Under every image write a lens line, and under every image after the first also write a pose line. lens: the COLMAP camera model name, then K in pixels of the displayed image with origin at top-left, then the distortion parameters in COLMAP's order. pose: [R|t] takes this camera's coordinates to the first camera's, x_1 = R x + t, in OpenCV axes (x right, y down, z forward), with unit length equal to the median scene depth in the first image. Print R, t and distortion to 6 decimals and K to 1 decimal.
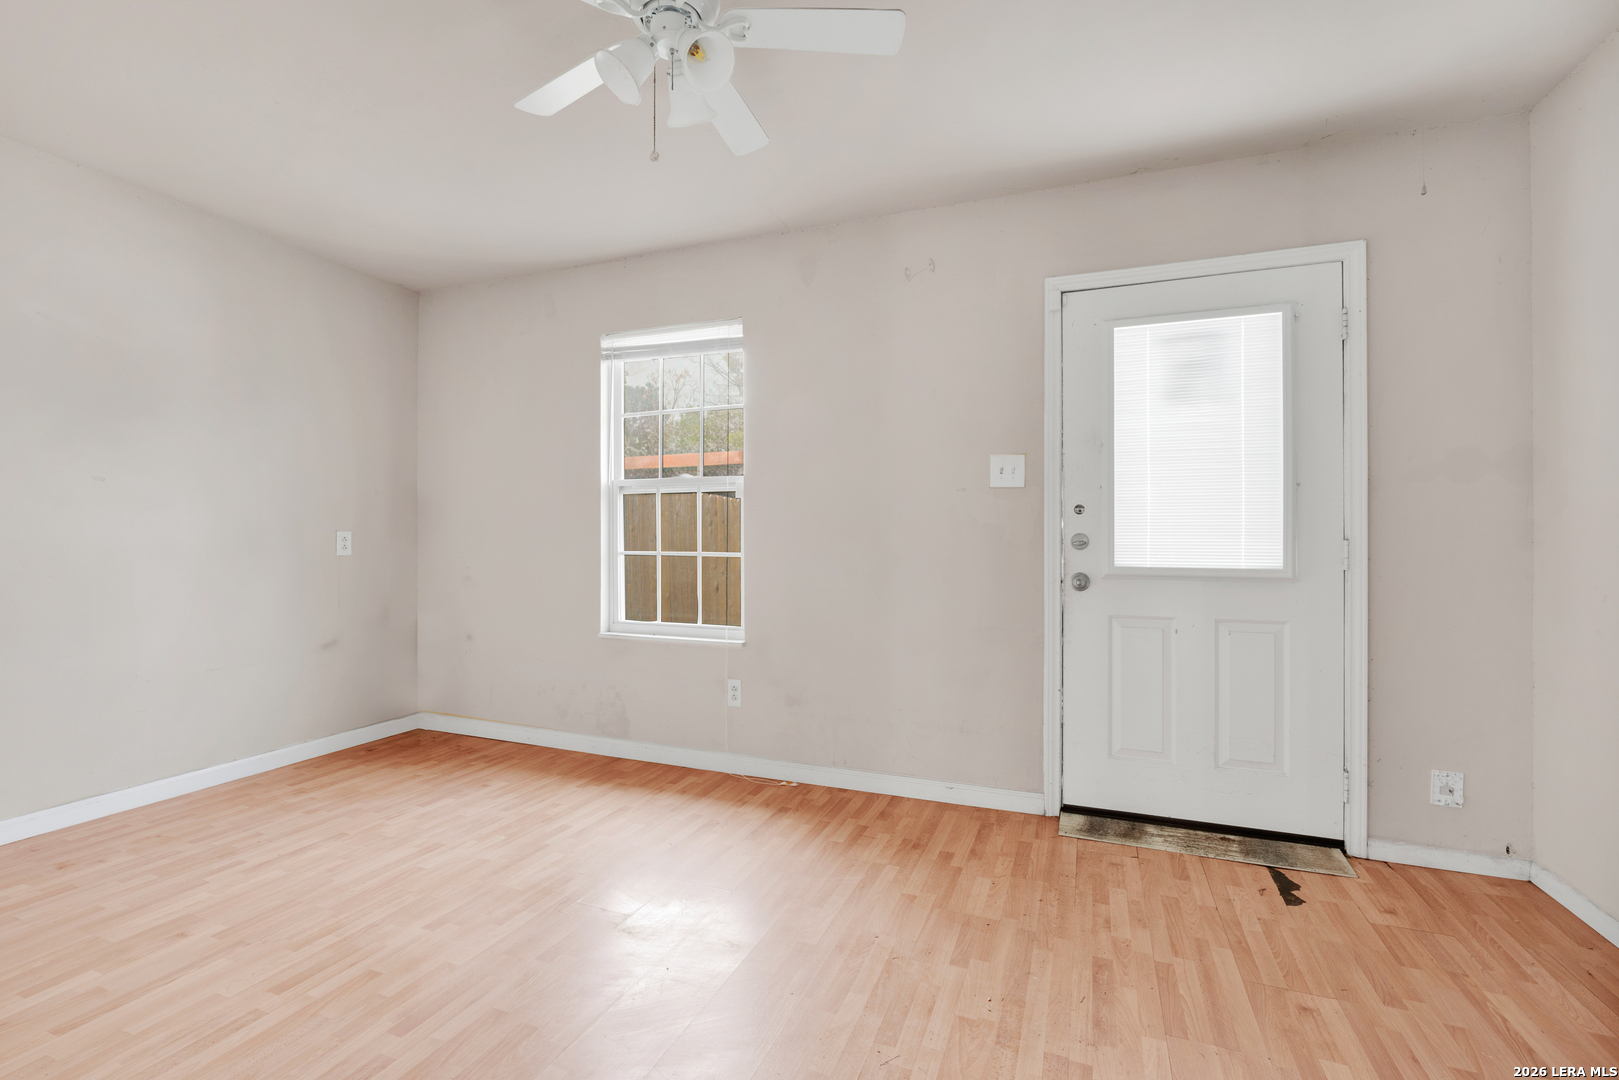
lens RADIAL K [[716.1, 0, 803.9], [0, 716.1, 536.6], [0, 0, 1]] dist [0.000712, 0.000211]
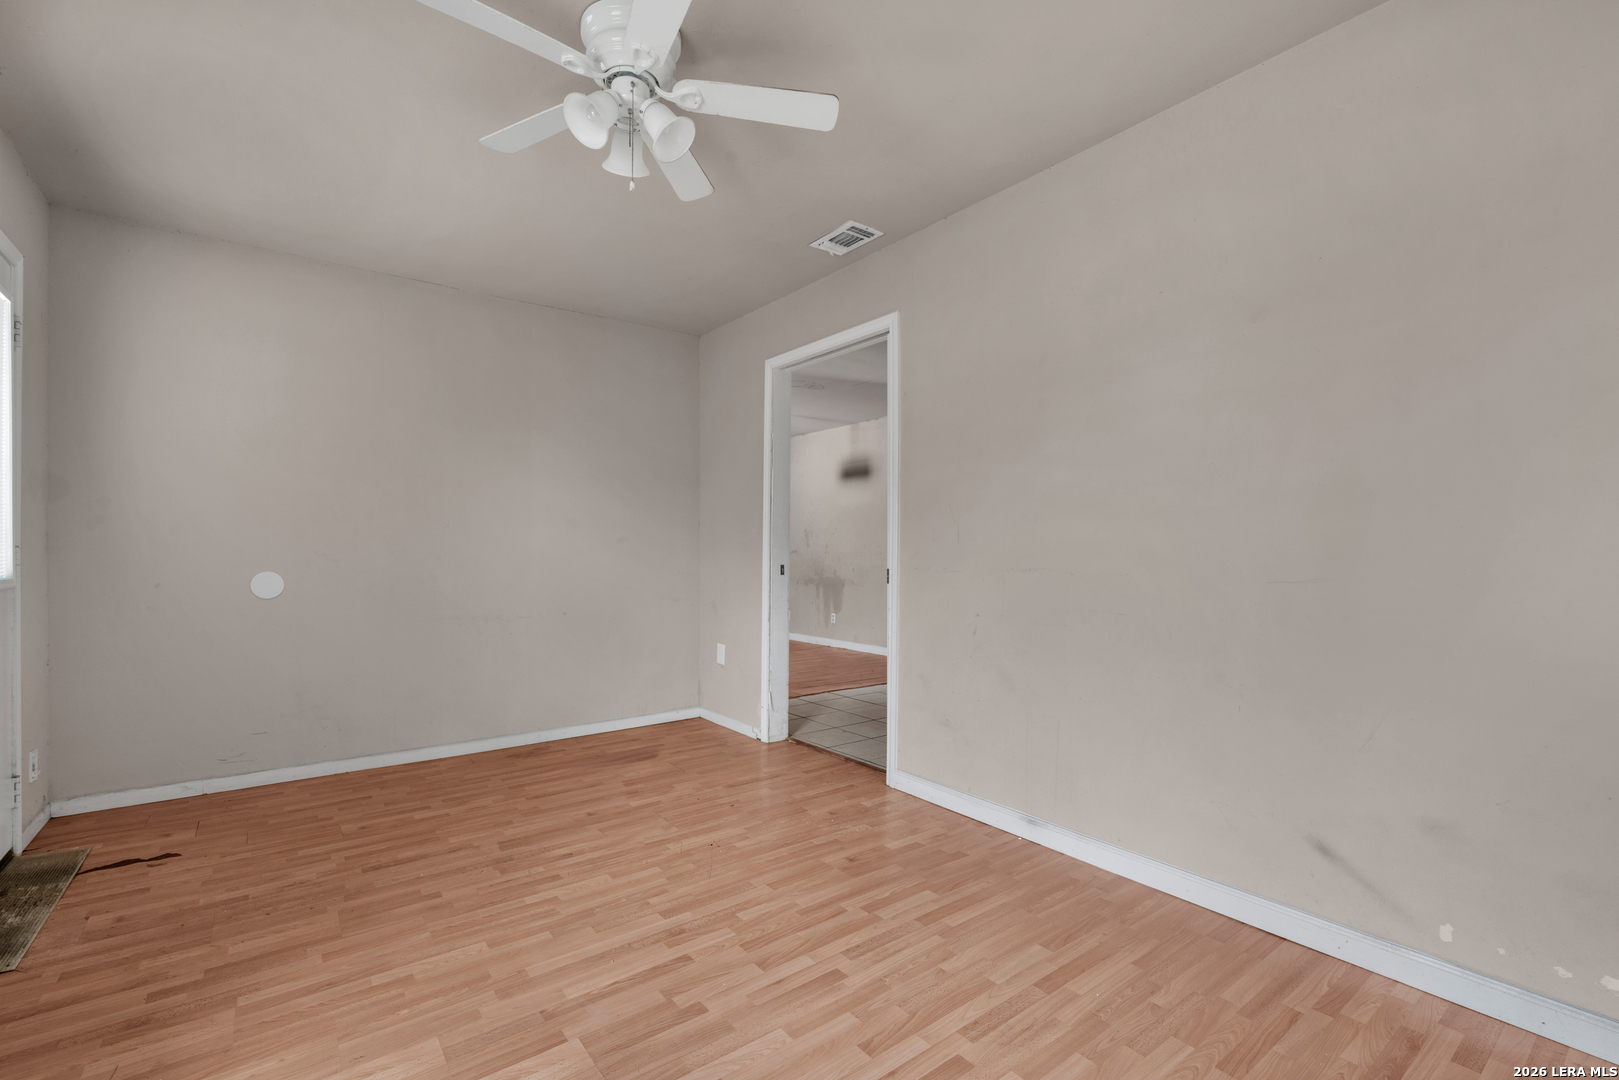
lens RADIAL K [[716.1, 0, 810.7], [0, 716.1, 546.1], [0, 0, 1]] dist [0.000712, 0.000211]
pose [[-0.861933, 0.001784, 0.507020, -0.896669], [-0.005790, 0.999894, -0.013362, 0.012888], [-0.506990, -0.014453, -0.861831, 1.633383]]
